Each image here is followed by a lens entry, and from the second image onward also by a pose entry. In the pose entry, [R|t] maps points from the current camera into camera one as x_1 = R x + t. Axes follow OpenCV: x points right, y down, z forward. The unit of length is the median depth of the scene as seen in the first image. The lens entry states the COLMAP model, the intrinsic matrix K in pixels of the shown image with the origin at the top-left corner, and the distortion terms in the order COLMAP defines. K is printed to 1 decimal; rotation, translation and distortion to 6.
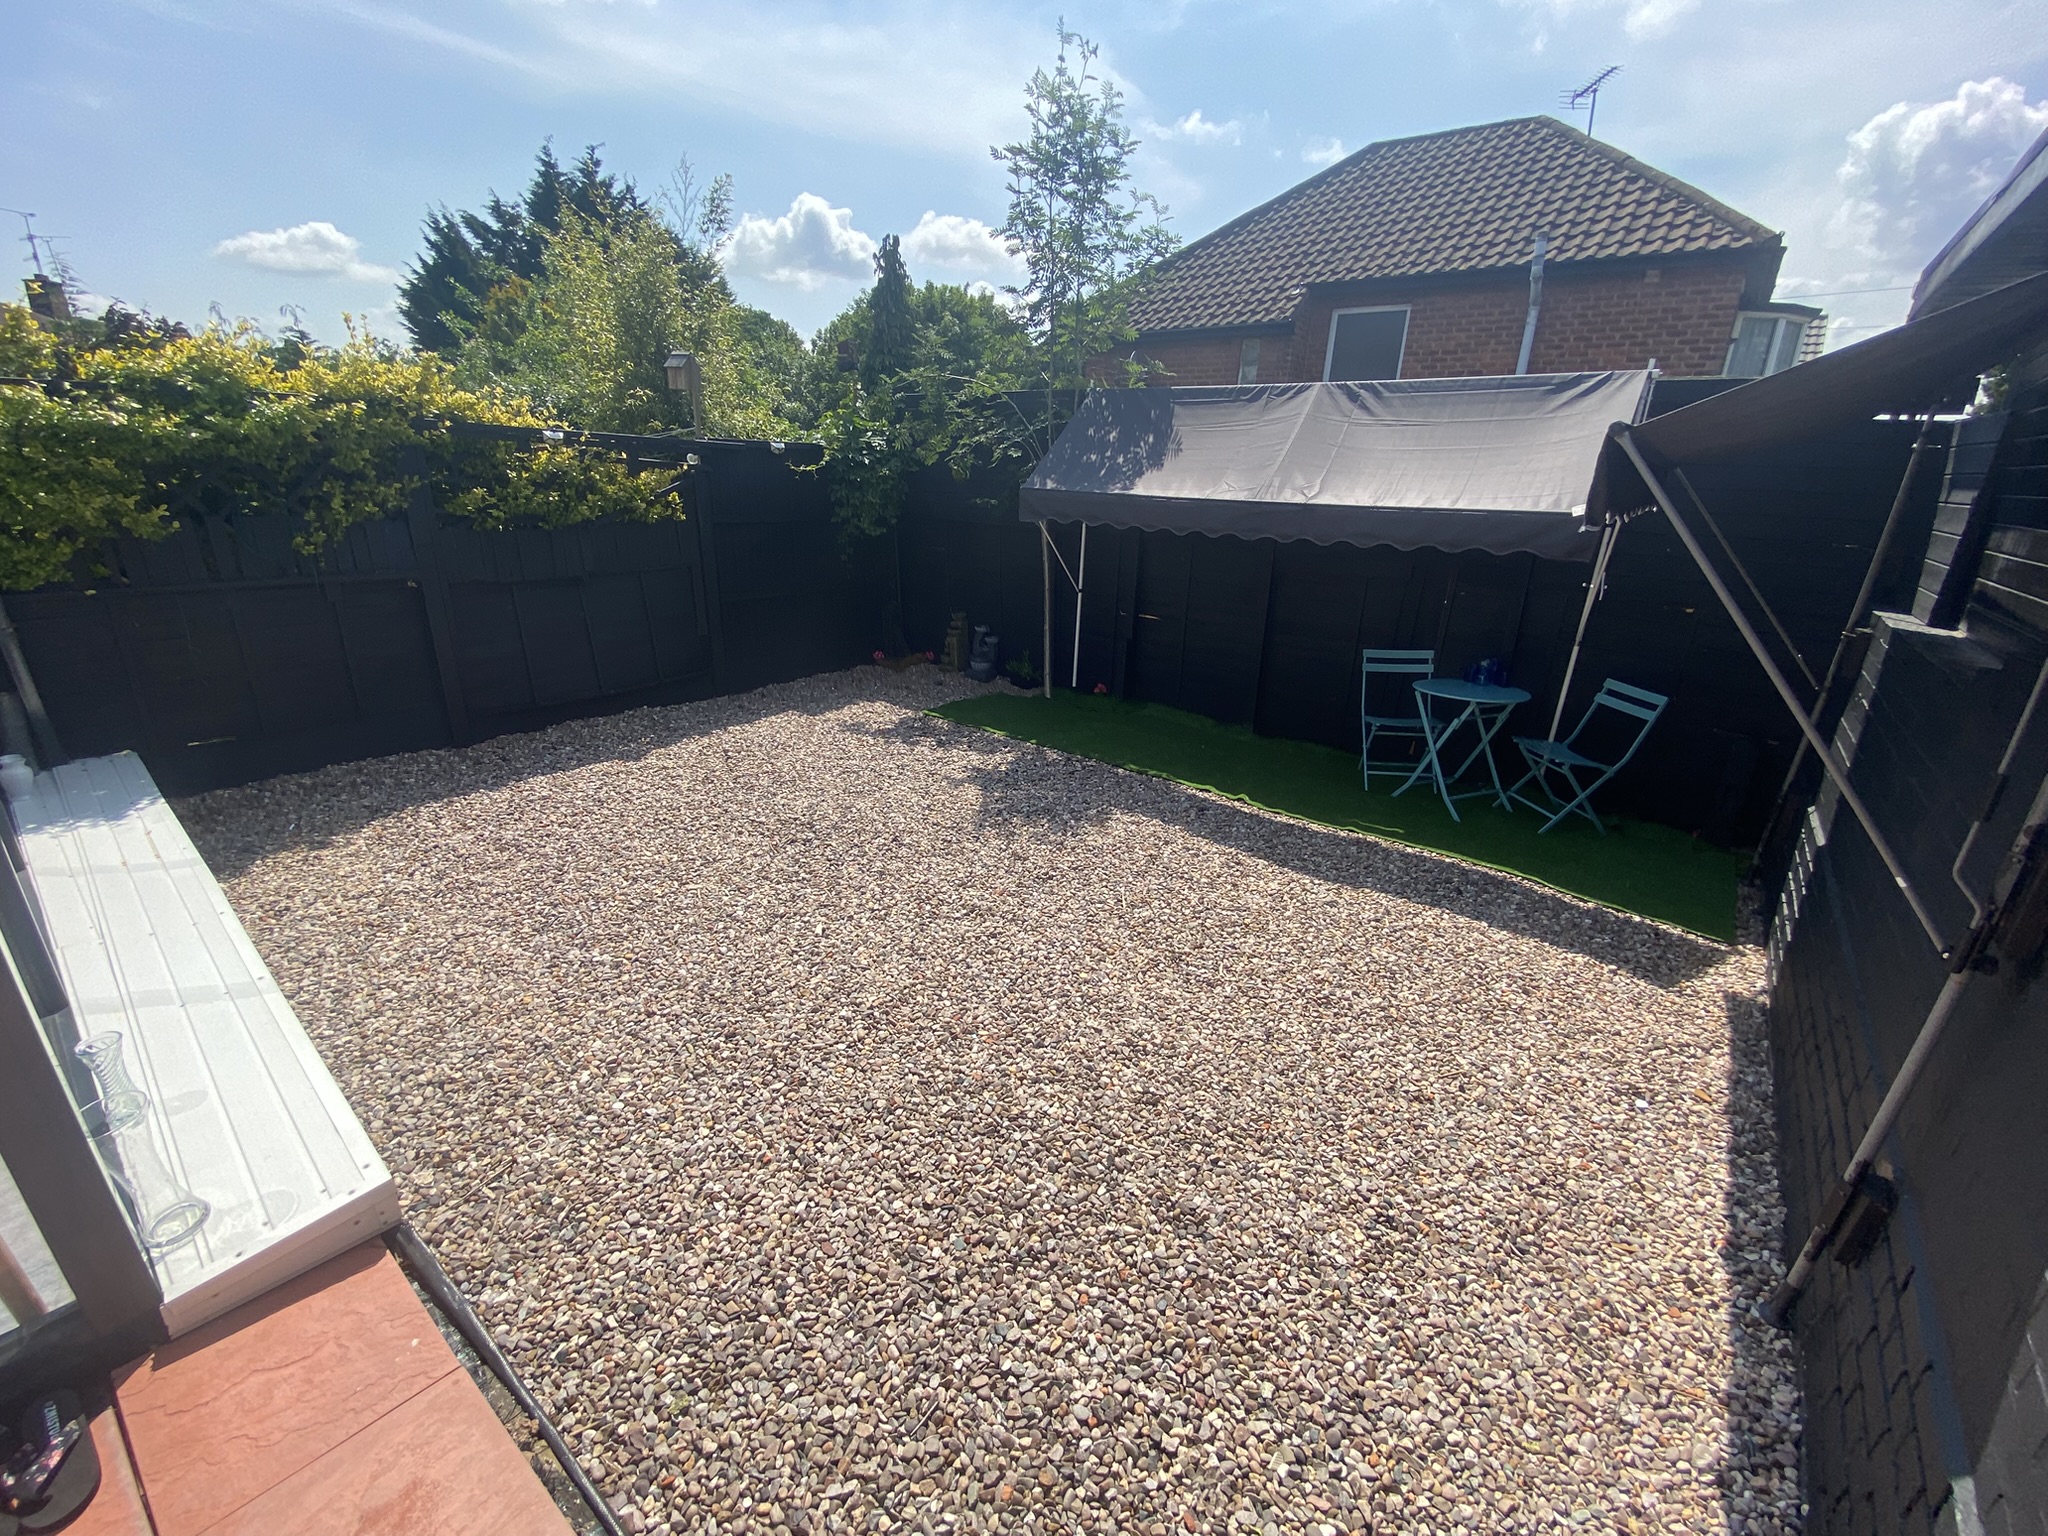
lens RADIAL K [[832.2, 0, 1018.0], [0, 832.2, 761.5], [0, 0, 1]] dist [0.012823, -0.017162]
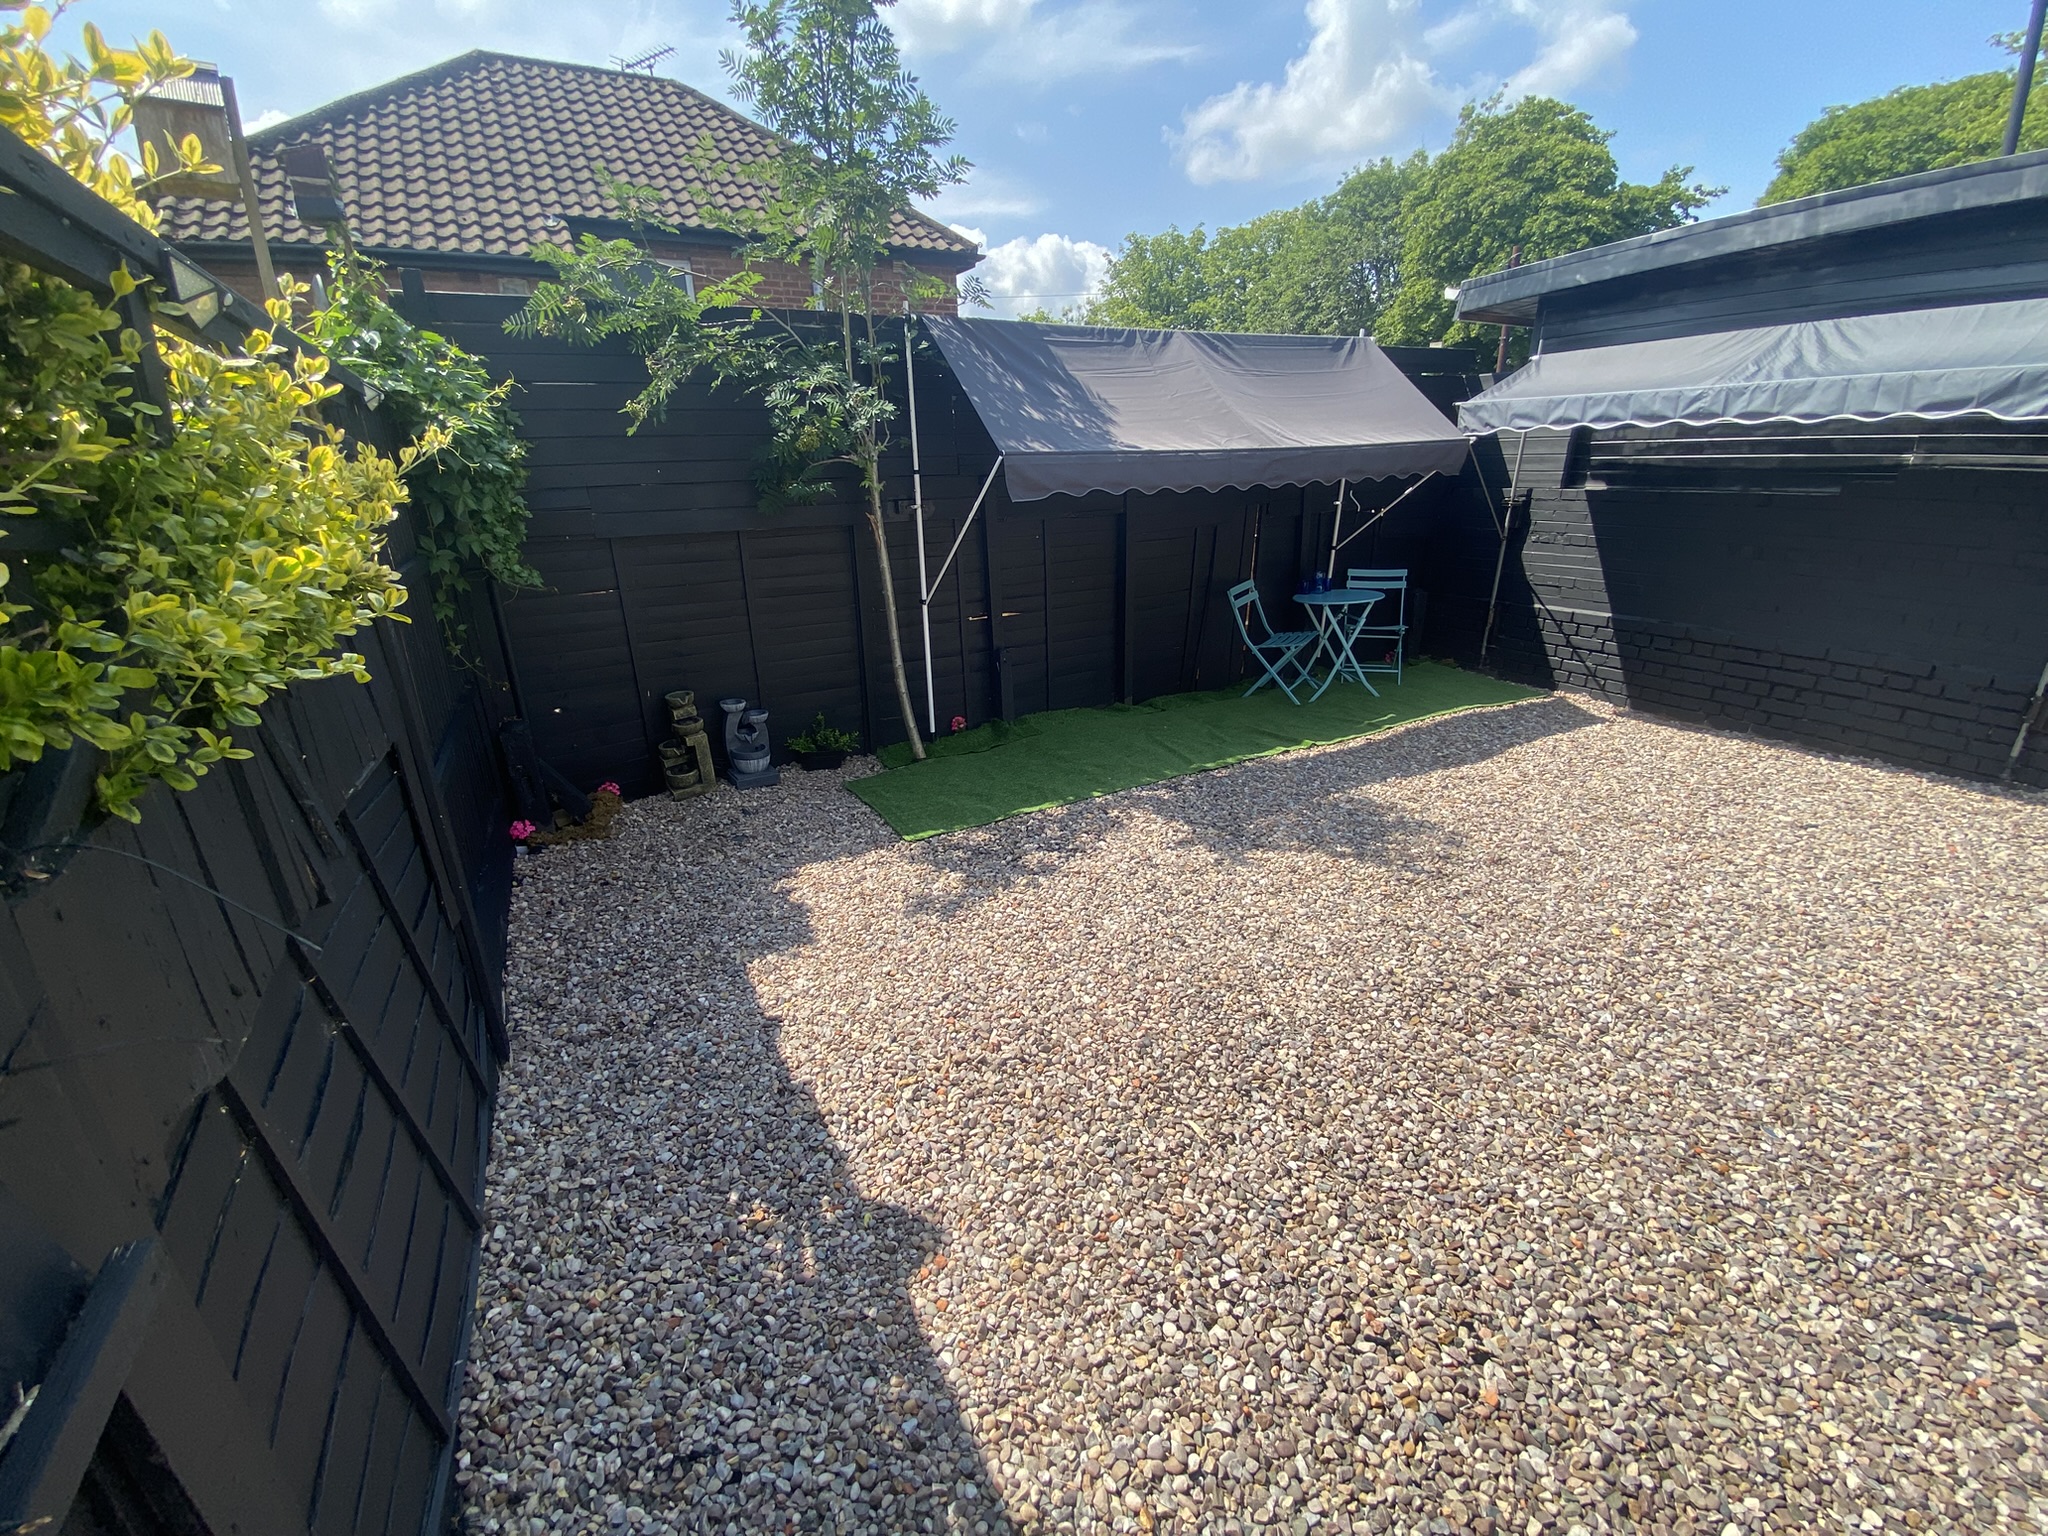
lens RADIAL K [[832.2, 0, 1018.0], [0, 832.2, 761.5], [0, 0, 1]] dist [0.012823, -0.017162]
pose [[0.396245, -0.348025, 0.849628, -0.716972], [0.342631, 0.914576, 0.214835, -0.266742], [-0.851818, 0.205982, 0.481641, 0.797762]]
